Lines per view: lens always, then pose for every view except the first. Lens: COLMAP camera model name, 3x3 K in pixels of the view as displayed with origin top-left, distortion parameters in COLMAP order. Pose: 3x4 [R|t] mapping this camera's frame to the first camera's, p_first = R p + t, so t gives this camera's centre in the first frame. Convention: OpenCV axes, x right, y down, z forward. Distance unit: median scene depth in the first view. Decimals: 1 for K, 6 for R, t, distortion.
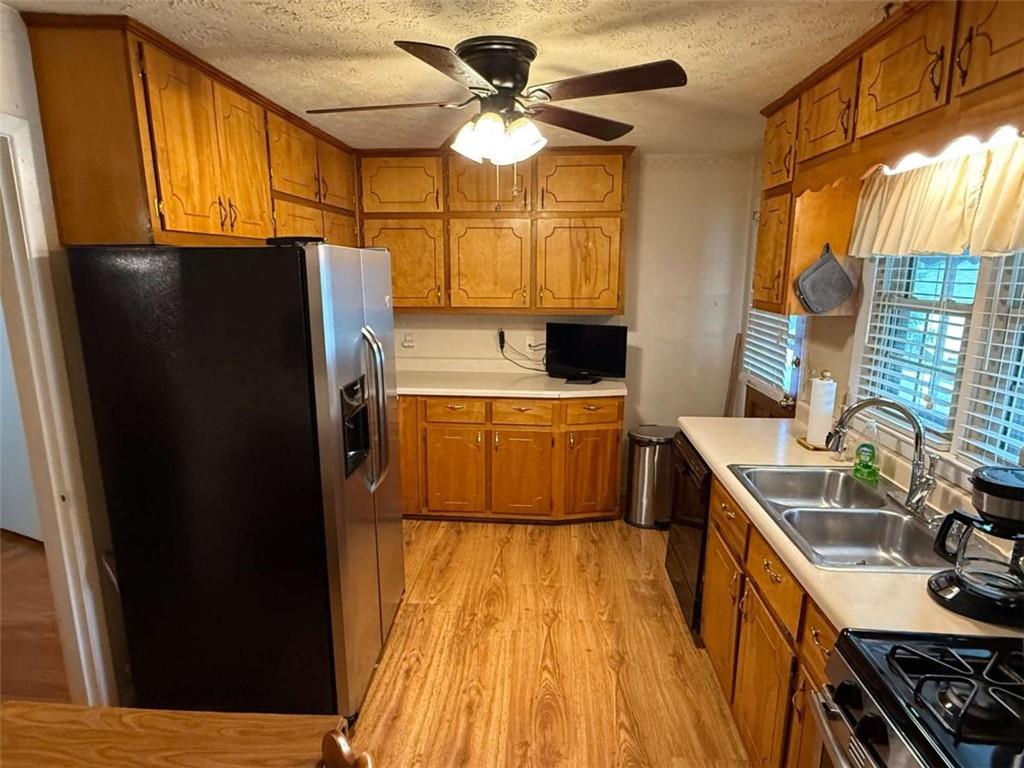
lens RADIAL K [[580.9, 0, 511.6], [0, 580.9, 384.5], [0, 0, 1]] dist [0.000555, 0.000976]
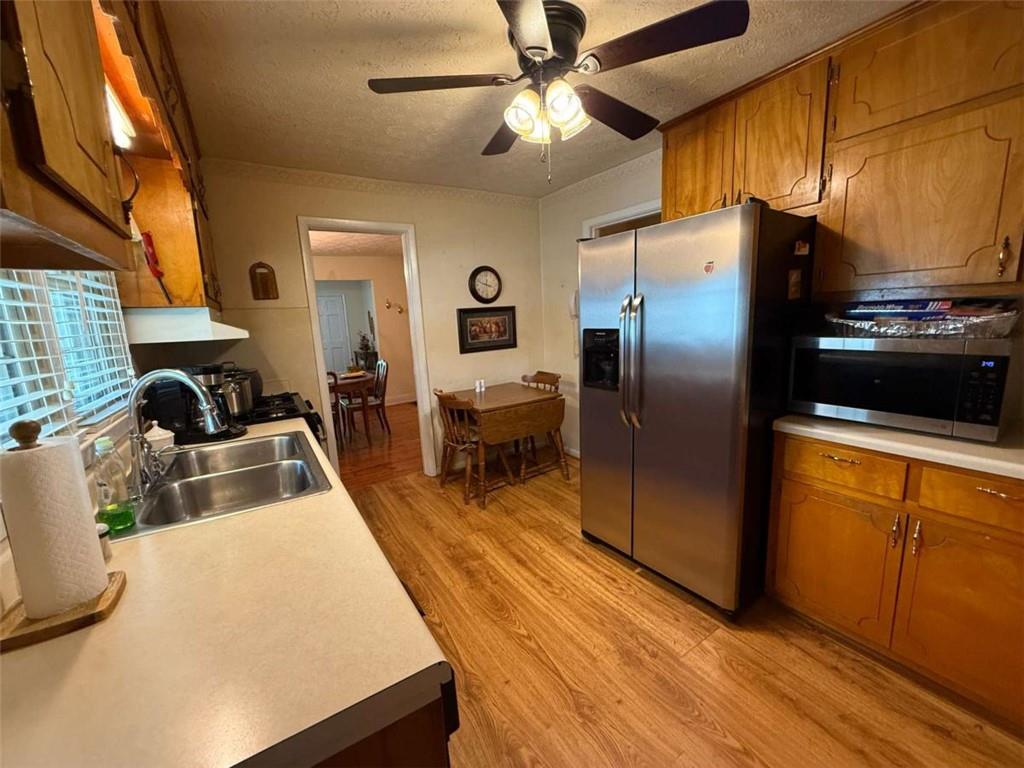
lens RADIAL K [[411.8, 0, 509.1], [0, 411.8, 388.3], [0, 0, 1]] dist [-0.001912, 0.000940]
pose [[-0.809351, 0.136302, -0.571290, 0.467514], [-0.071850, 0.942414, 0.326639, -0.164848], [0.582914, 0.305413, -0.752950, 1.484113]]
